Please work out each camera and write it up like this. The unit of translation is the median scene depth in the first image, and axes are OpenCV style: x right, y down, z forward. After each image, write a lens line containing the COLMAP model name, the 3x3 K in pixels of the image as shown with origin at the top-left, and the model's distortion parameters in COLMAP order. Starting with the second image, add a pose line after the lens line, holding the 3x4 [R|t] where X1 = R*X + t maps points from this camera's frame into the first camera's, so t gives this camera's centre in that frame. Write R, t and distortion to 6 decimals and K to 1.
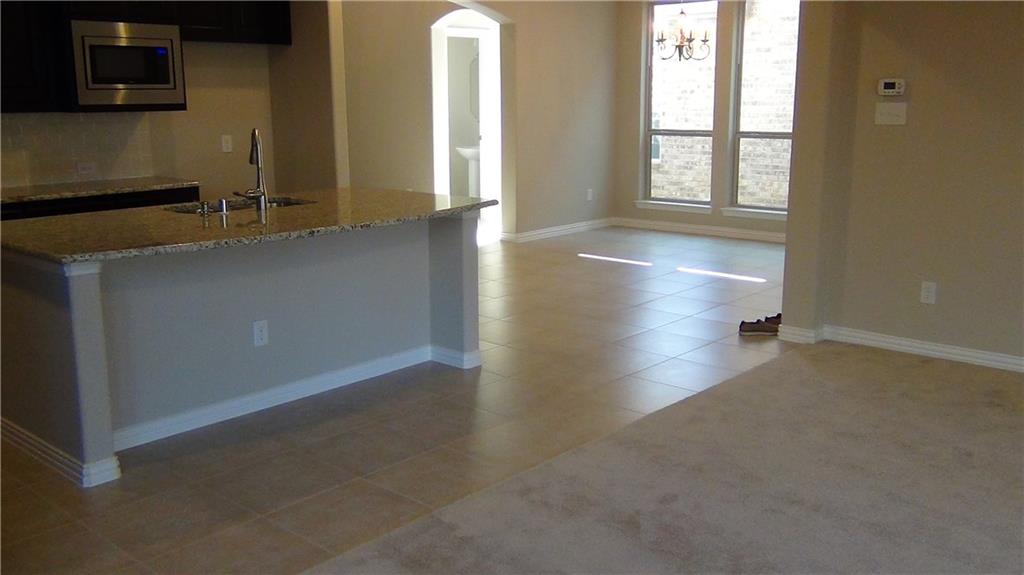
lens RADIAL K [[938.7, 0, 520.7], [0, 938.7, 291.5], [0, 0, 1]] dist [-0.000249, -0.011055]
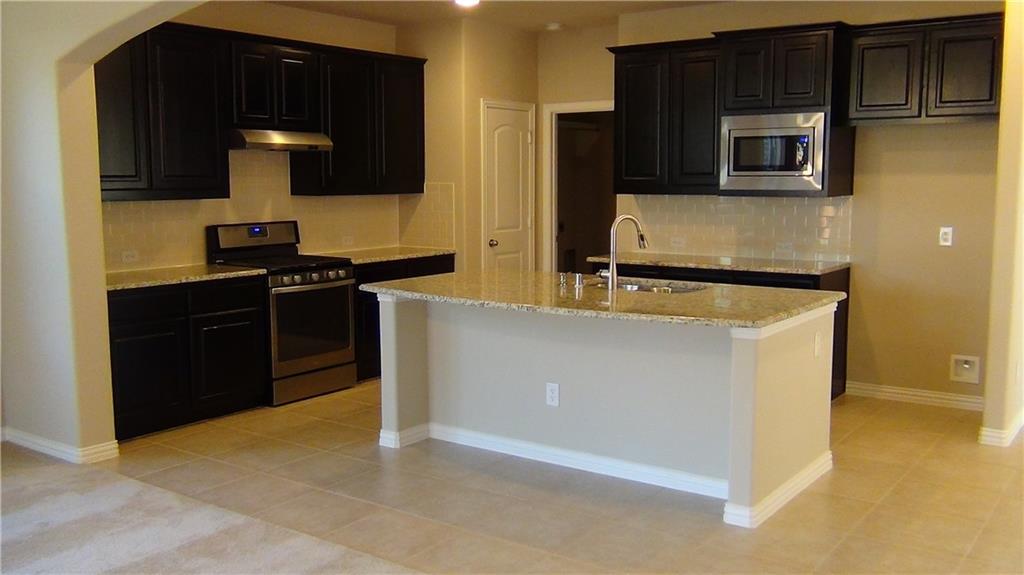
lens RADIAL K [[938.7, 0, 520.7], [0, 938.7, 291.5], [0, 0, 1]] dist [-0.000249, -0.011055]
pose [[0.105112, 0.126326, -0.986404, 0.642310], [-0.205881, 0.973174, 0.102693, -0.145043], [0.972915, 0.192288, 0.128300, 0.639469]]
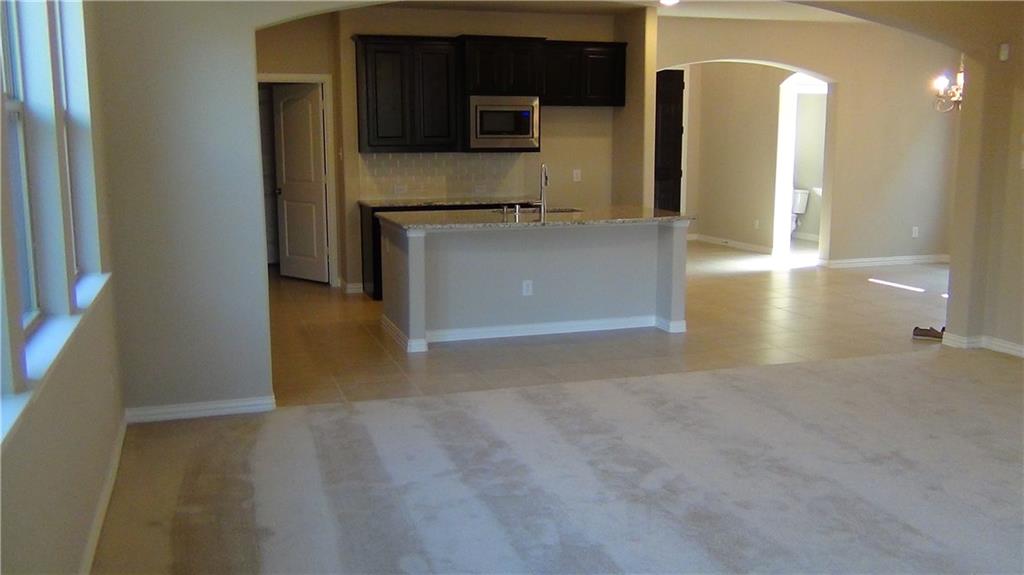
lens RADIAL K [[938.7, 0, 520.7], [0, 938.7, 291.5], [0, 0, 1]] dist [-0.000249, -0.011055]
pose [[0.865235, 0.081673, -0.494670, 0.414392], [-0.104666, 0.994328, -0.018905, 0.066135], [0.490320, 0.068132, 0.868875, -0.333093]]
